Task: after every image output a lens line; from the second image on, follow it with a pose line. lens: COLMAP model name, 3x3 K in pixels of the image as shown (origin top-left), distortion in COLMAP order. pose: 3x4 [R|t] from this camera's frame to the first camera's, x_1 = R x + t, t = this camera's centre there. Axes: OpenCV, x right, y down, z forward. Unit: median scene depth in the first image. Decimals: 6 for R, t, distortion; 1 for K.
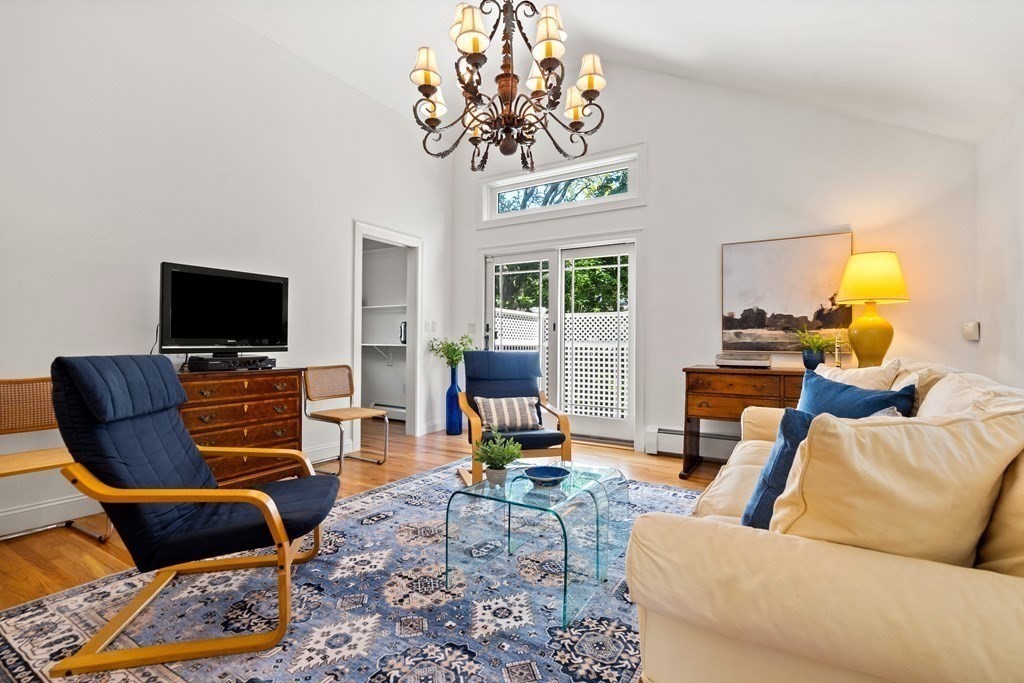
lens RADIAL K [[471.9, 0, 519.4], [0, 471.9, 343.4], [0, 0, 1]] dist [-0.004716, 0.001929]
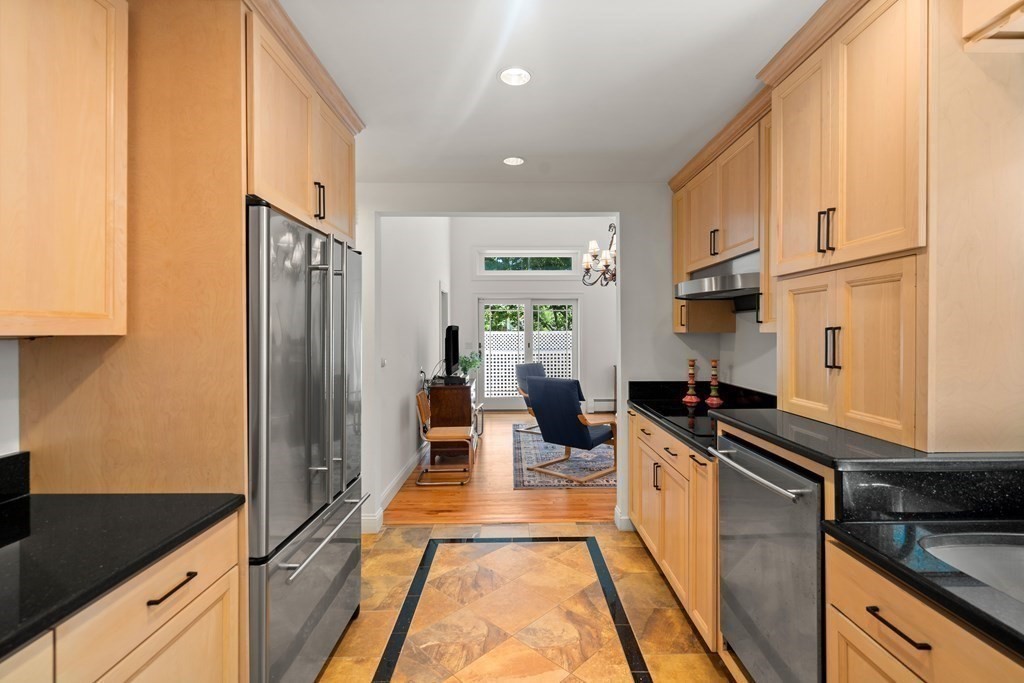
lens RADIAL K [[471.9, 0, 519.4], [0, 471.9, 337.3], [0, 0, 1]] dist [-0.004716, 0.001929]
pose [[0.842333, -0.011278, 0.538839, -1.451762], [0.010326, 0.999935, 0.004786, -0.121533], [-0.538858, 0.001533, 0.842395, -0.653482]]
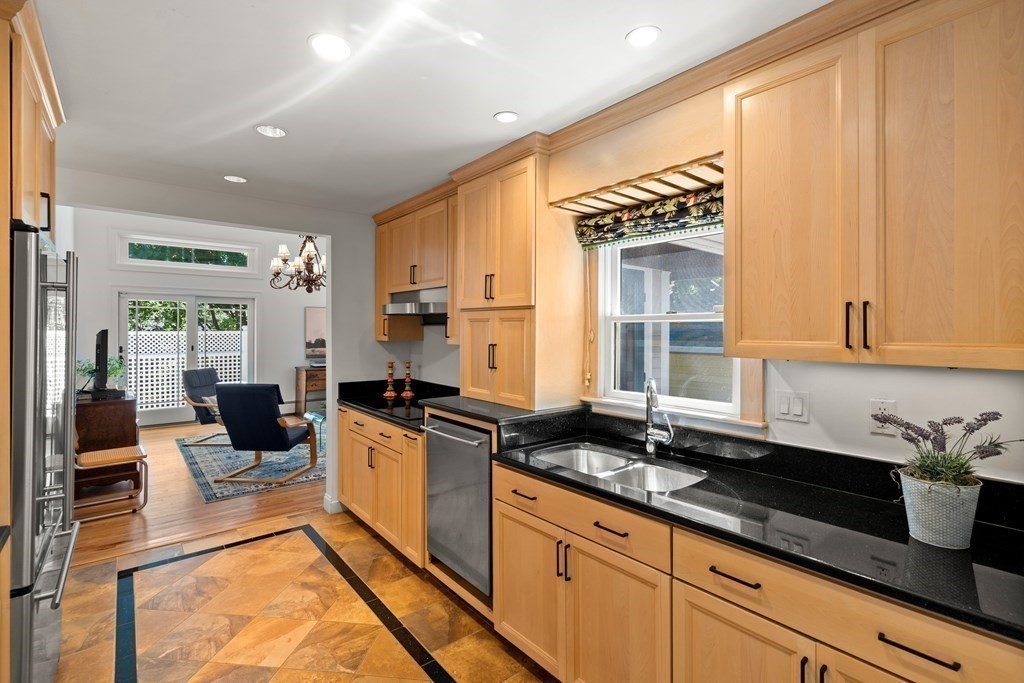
lens RADIAL K [[471.9, 0, 519.4], [0, 471.9, 328.7], [0, 0, 1]] dist [-0.004716, 0.001929]
pose [[0.313002, -0.000218, 0.949753, -1.710170], [0.002903, 0.999996, -0.000727, -0.155905], [-0.949748, 0.002985, 0.313001, -0.728091]]
